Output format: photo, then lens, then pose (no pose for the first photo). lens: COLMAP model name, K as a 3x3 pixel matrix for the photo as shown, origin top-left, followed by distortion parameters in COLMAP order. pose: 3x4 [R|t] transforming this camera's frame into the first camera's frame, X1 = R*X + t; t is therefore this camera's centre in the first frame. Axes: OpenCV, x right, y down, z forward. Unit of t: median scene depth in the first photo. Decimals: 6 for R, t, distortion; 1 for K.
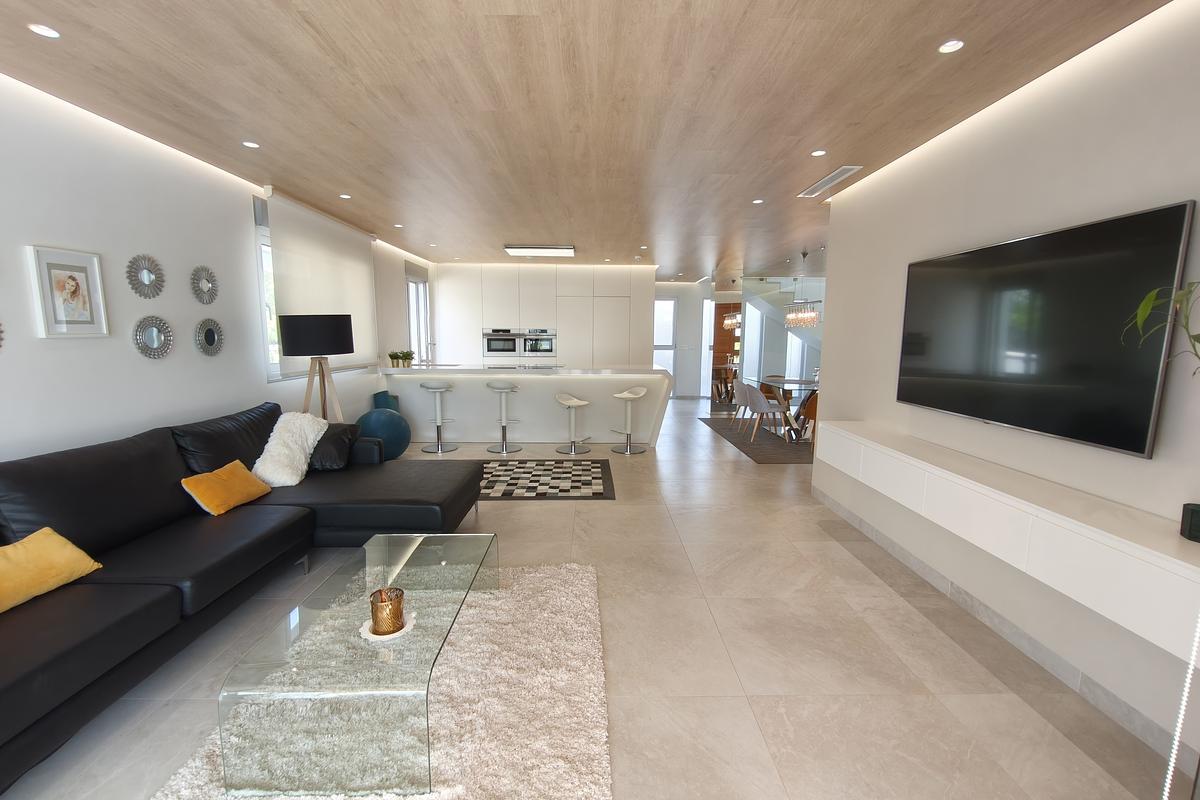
lens RADIAL K [[519.7, 0, 610.9], [0, 519.7, 402.8], [0, 0, 1]] dist [-0.003002, -0.000159]
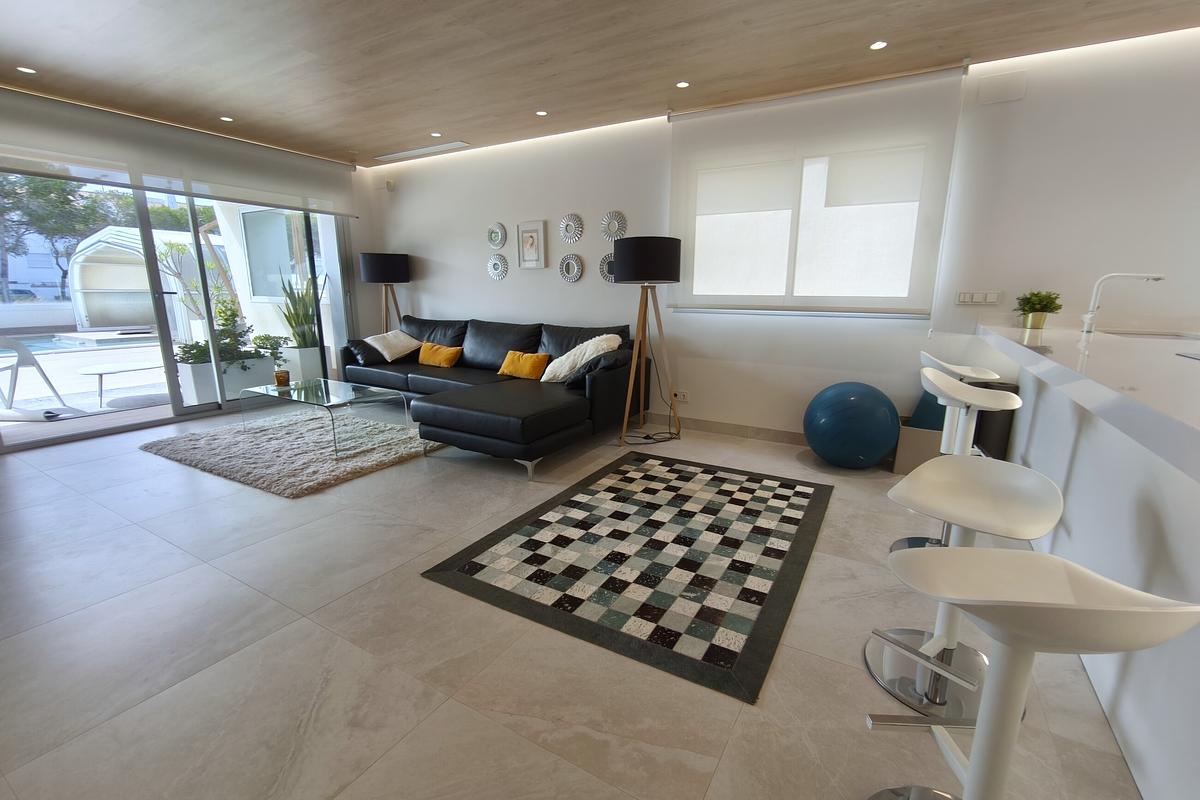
lens RADIAL K [[519.7, 0, 599.9], [0, 519.7, 403.1], [0, 0, 1]] dist [-0.003002, -0.000159]
pose [[-0.543334, 0.166069, -0.822927, 0.315983], [-0.124336, 0.953511, 0.274513, -0.133190], [0.830258, 0.251472, -0.497427, 1.455361]]
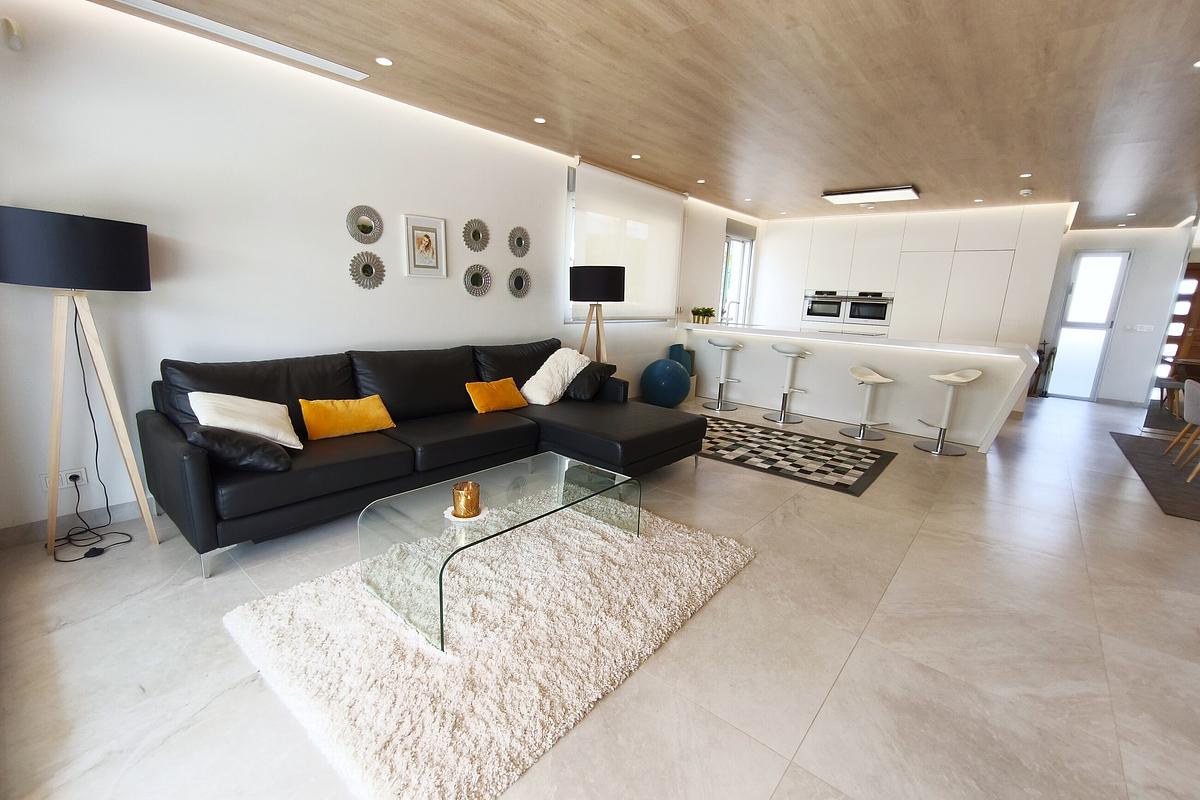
lens RADIAL K [[519.7, 0, 595.5], [0, 519.7, 404.6], [0, 0, 1]] dist [-0.003002, -0.000159]
pose [[0.739219, 0.164302, -0.653116, 0.228398], [-0.123633, 0.986410, 0.108216, 0.008360], [0.662020, 0.000752, 0.749486, 0.130188]]
